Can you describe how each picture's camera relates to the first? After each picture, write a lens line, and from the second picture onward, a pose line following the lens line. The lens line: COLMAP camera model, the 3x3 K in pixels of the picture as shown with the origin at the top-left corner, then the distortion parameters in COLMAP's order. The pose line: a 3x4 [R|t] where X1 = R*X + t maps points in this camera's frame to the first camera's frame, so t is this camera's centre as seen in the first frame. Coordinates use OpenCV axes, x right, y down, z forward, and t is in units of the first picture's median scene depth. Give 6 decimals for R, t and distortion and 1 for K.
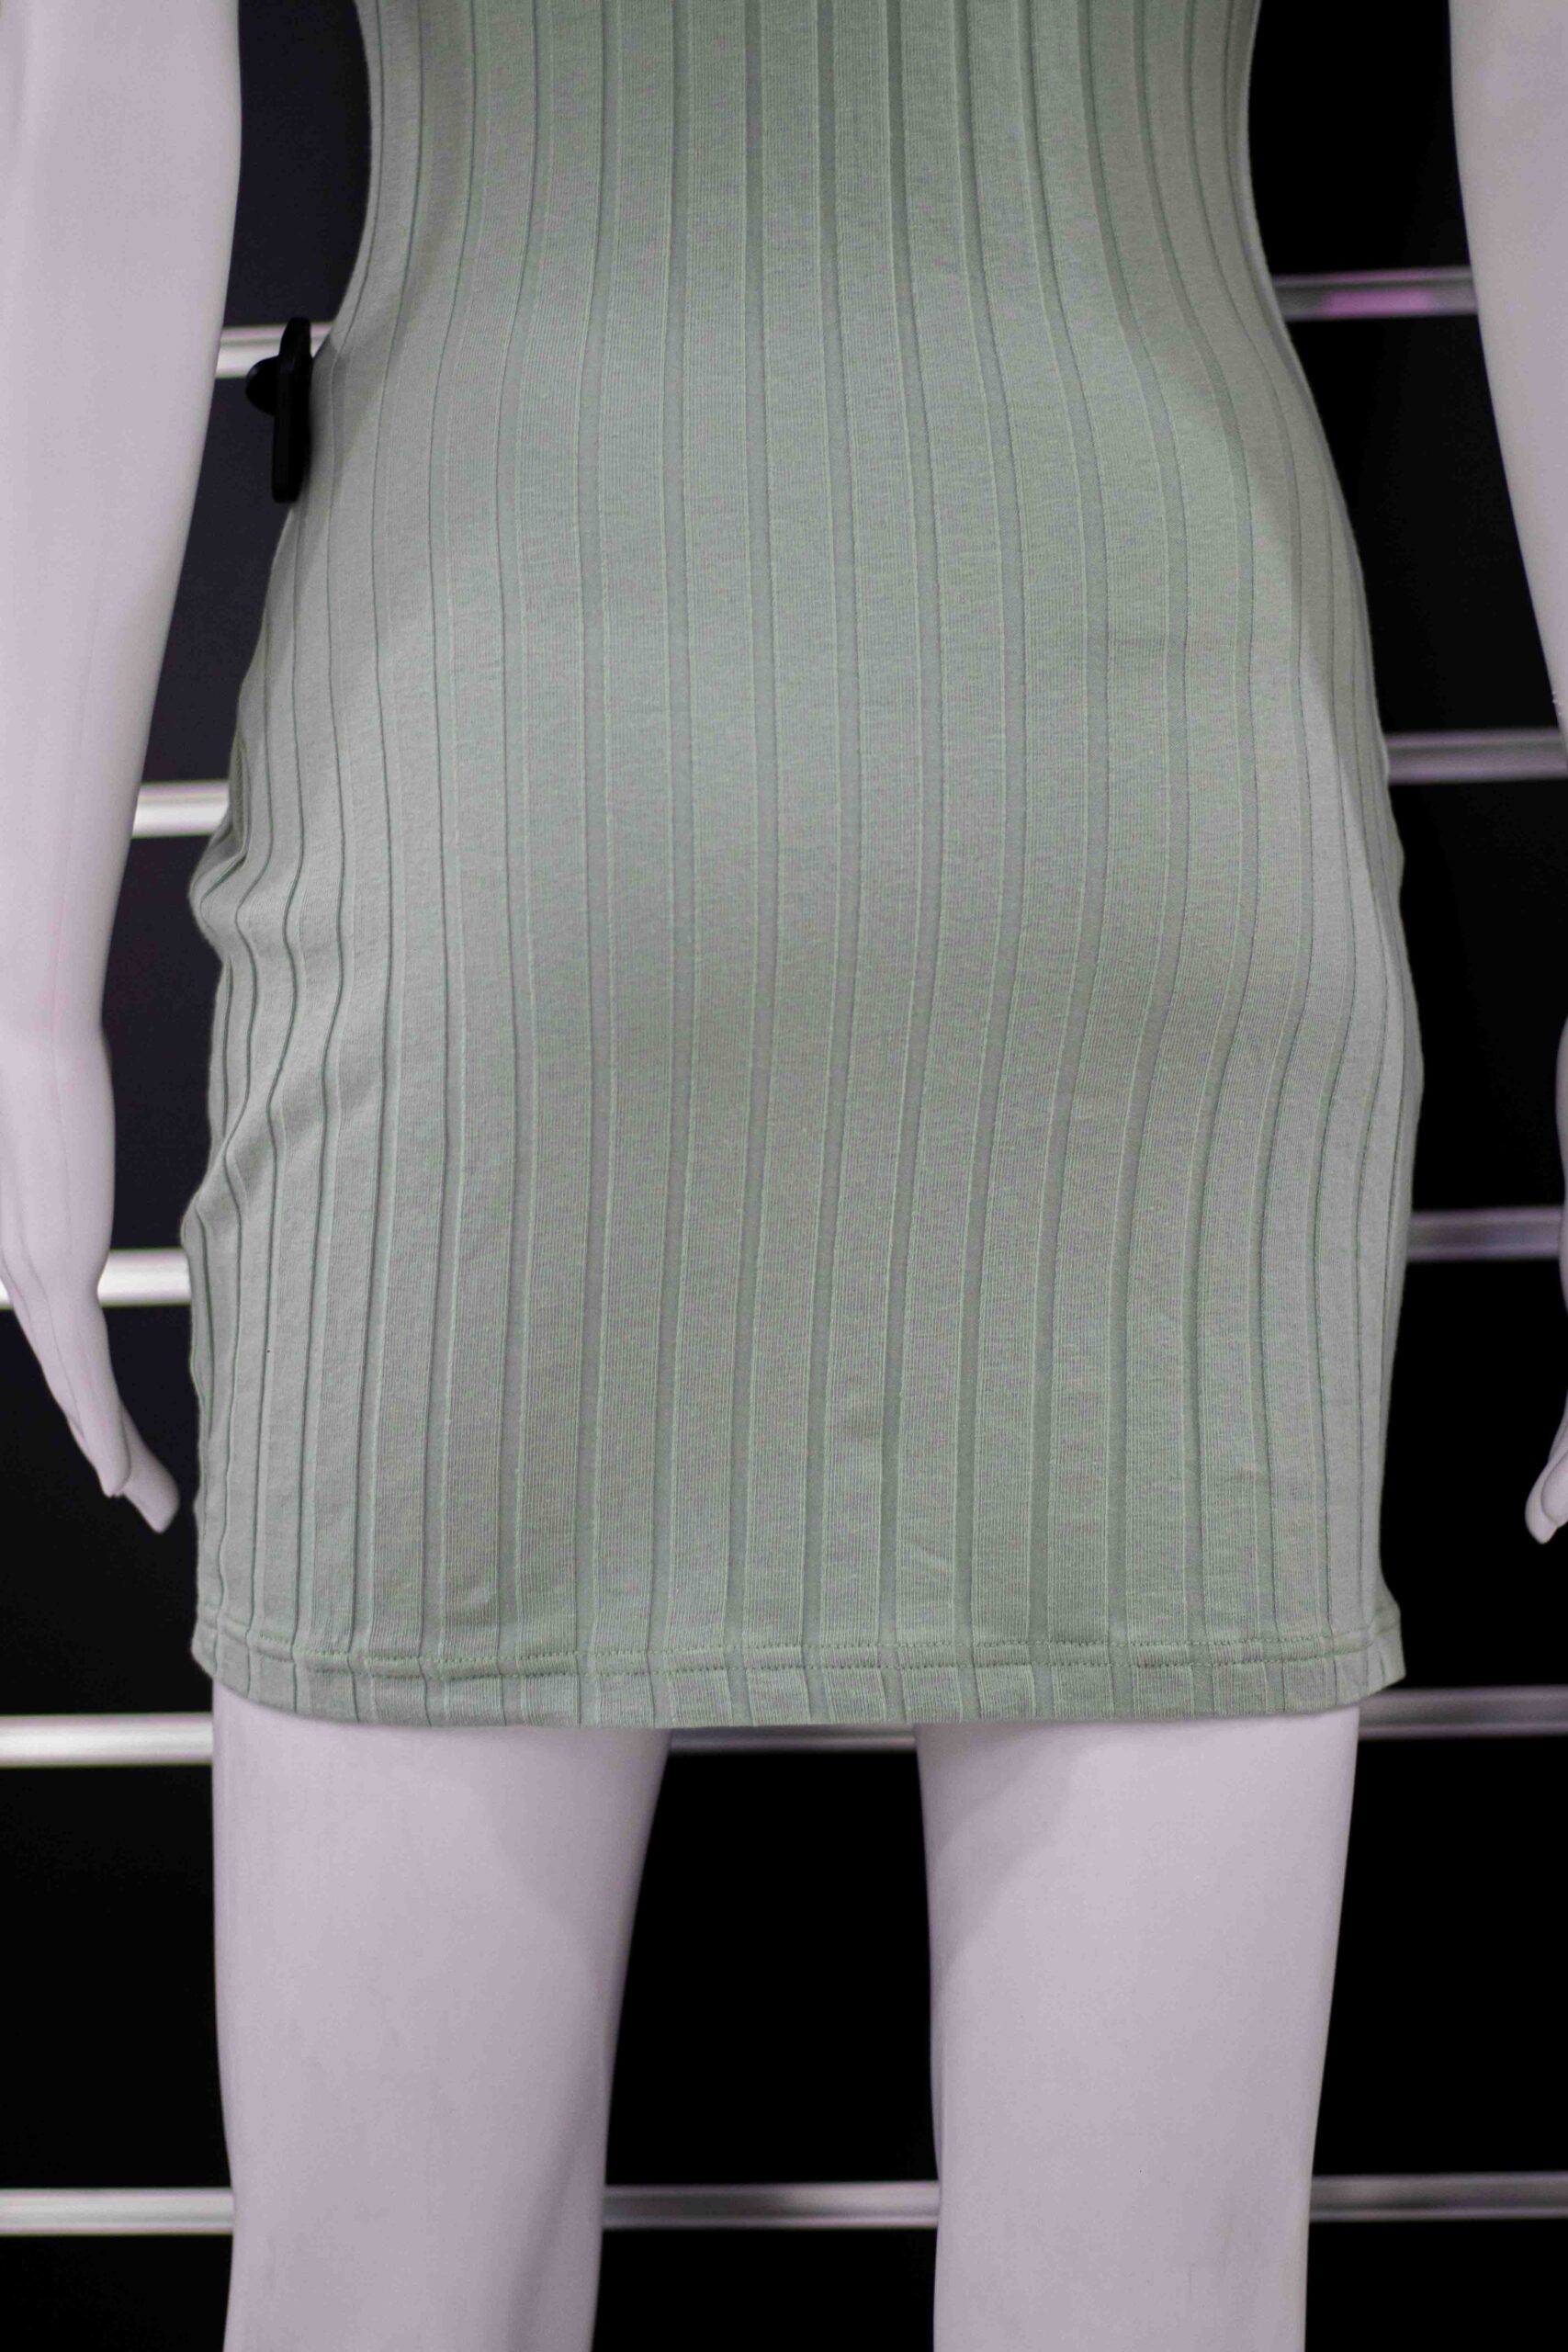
lens RADIAL K [[5704.3, 0, 784.0], [0, 5704.3, 1176.0], [0, 0, 1]] dist [-0.117823, -0.063134]
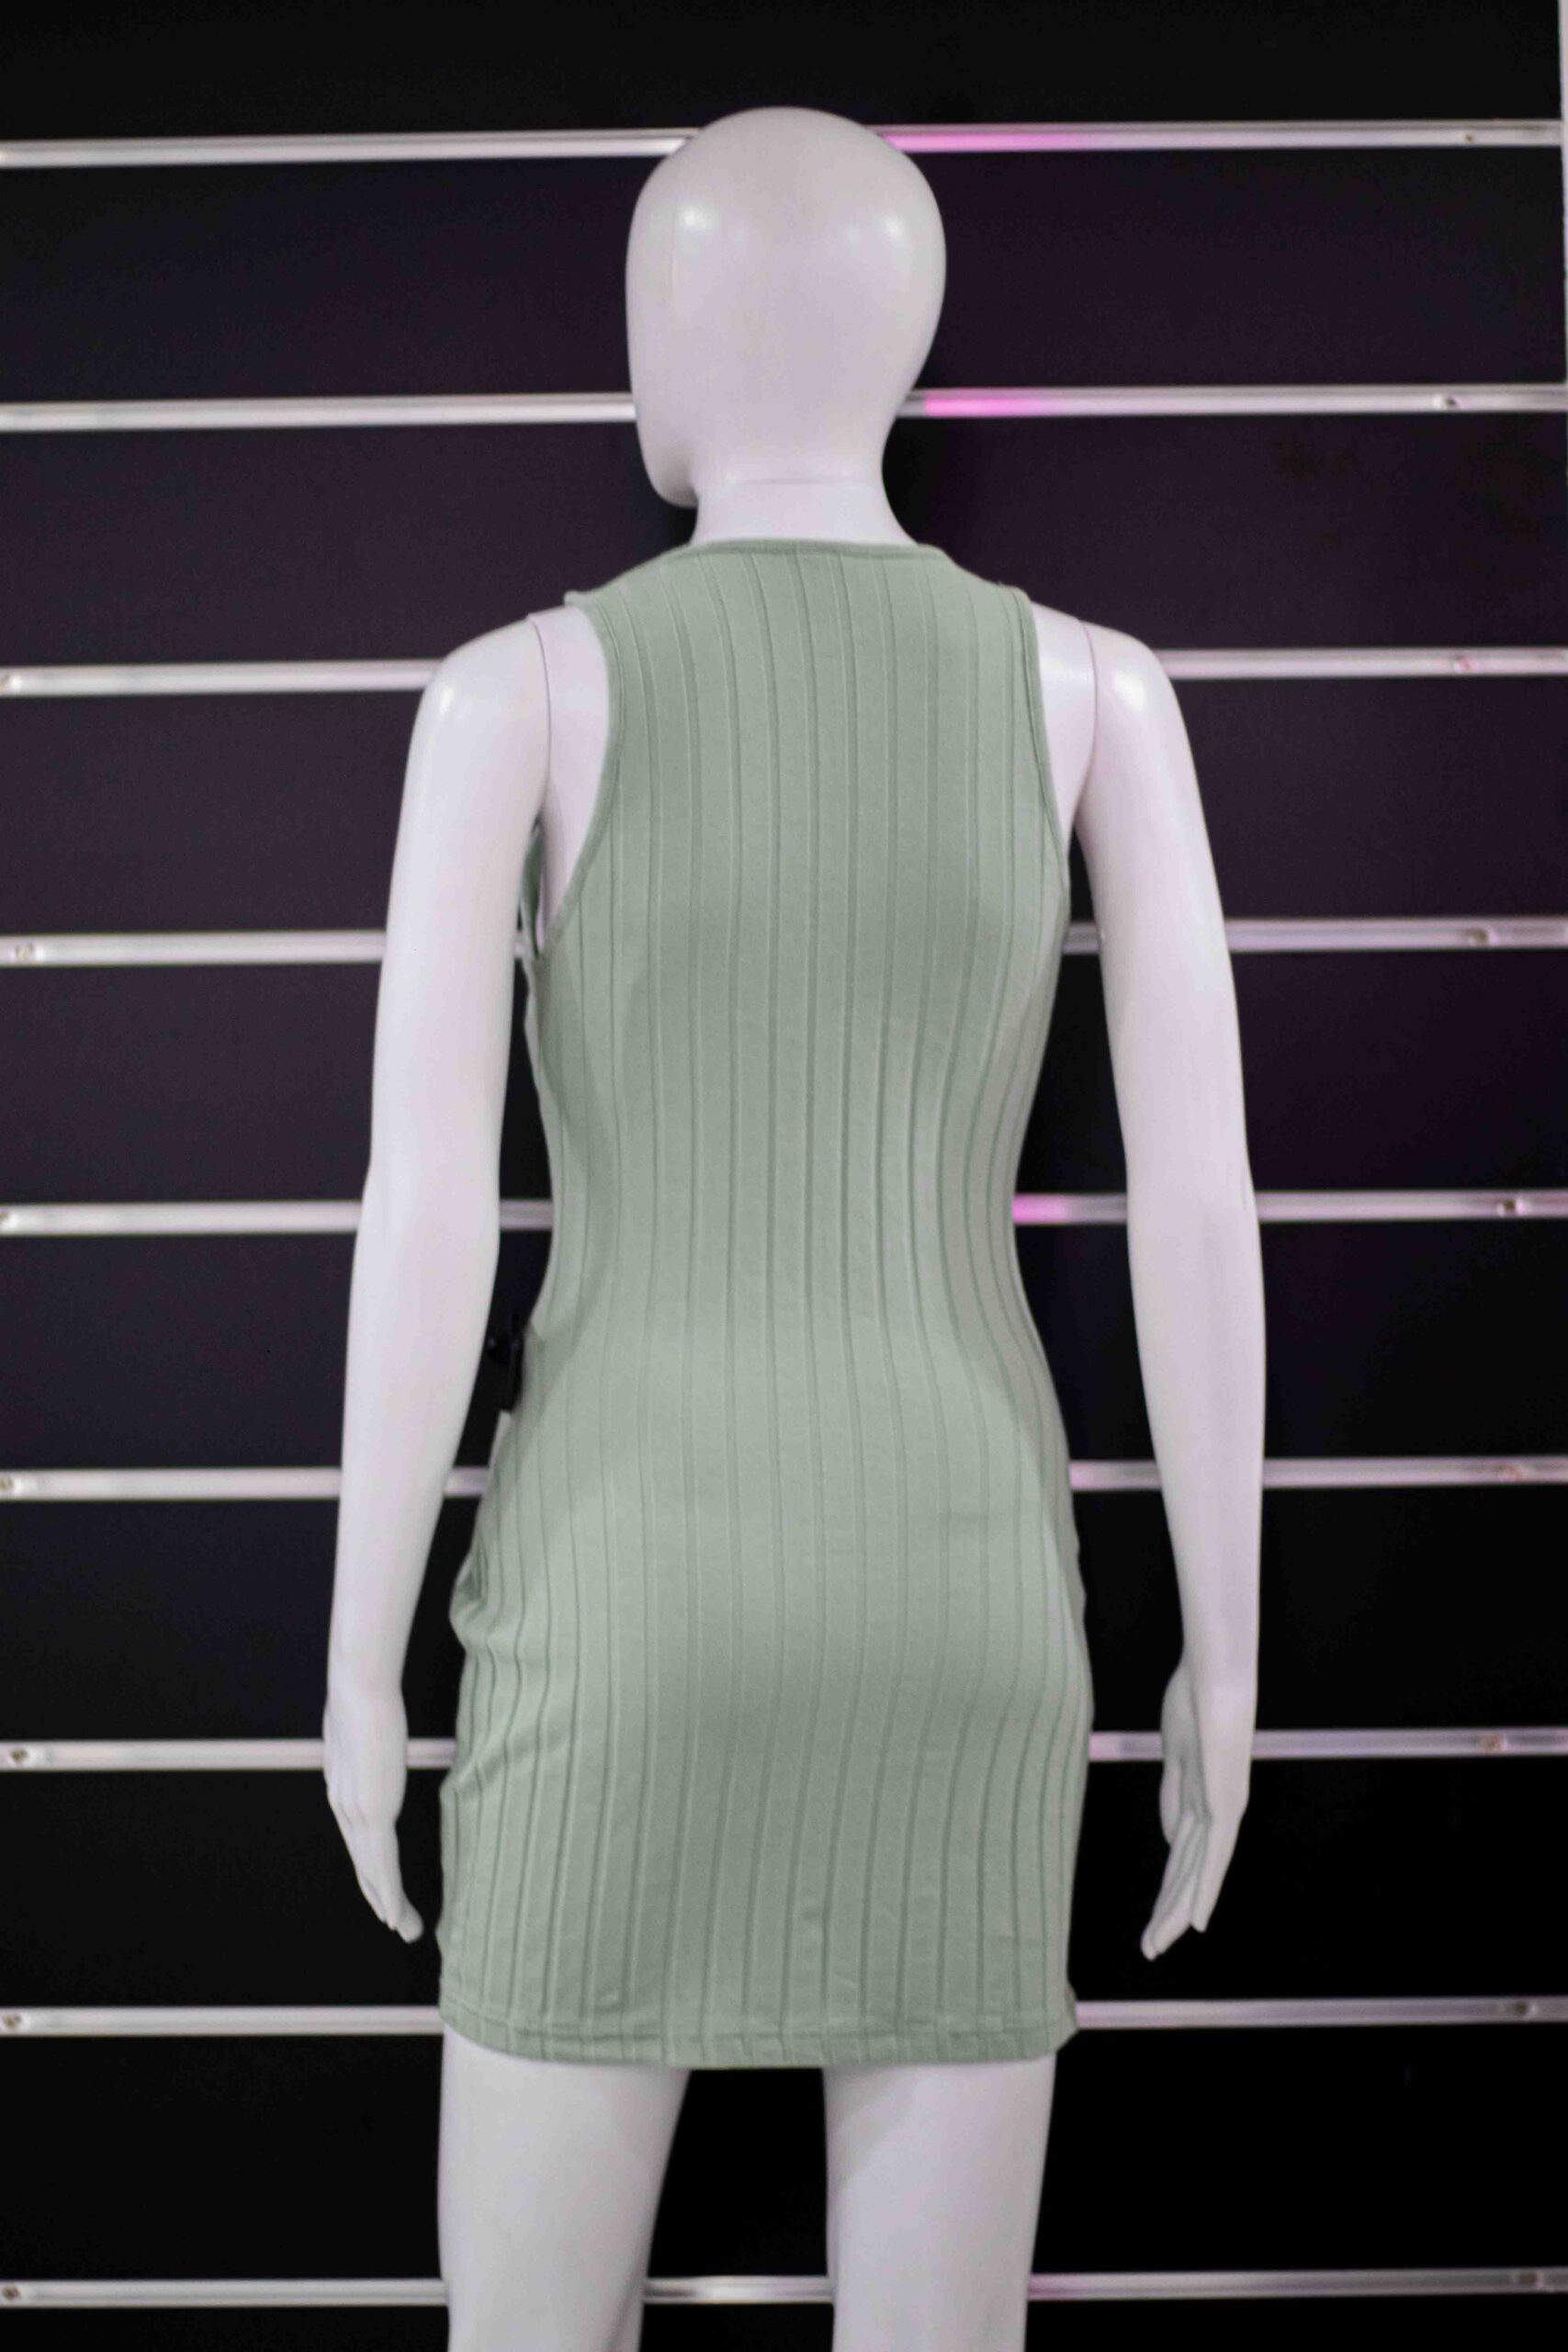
lens RADIAL K [[5704.3, 0, 784.0], [0, 5704.3, 1176.0], [0, 0, 1]] dist [-0.117823, -0.063134]
pose [[0.994608, 0.020234, 0.101710, -0.197361], [-0.021616, 0.999688, 0.012511, -0.230500], [-0.101425, -0.014642, 0.994735, -0.922208]]
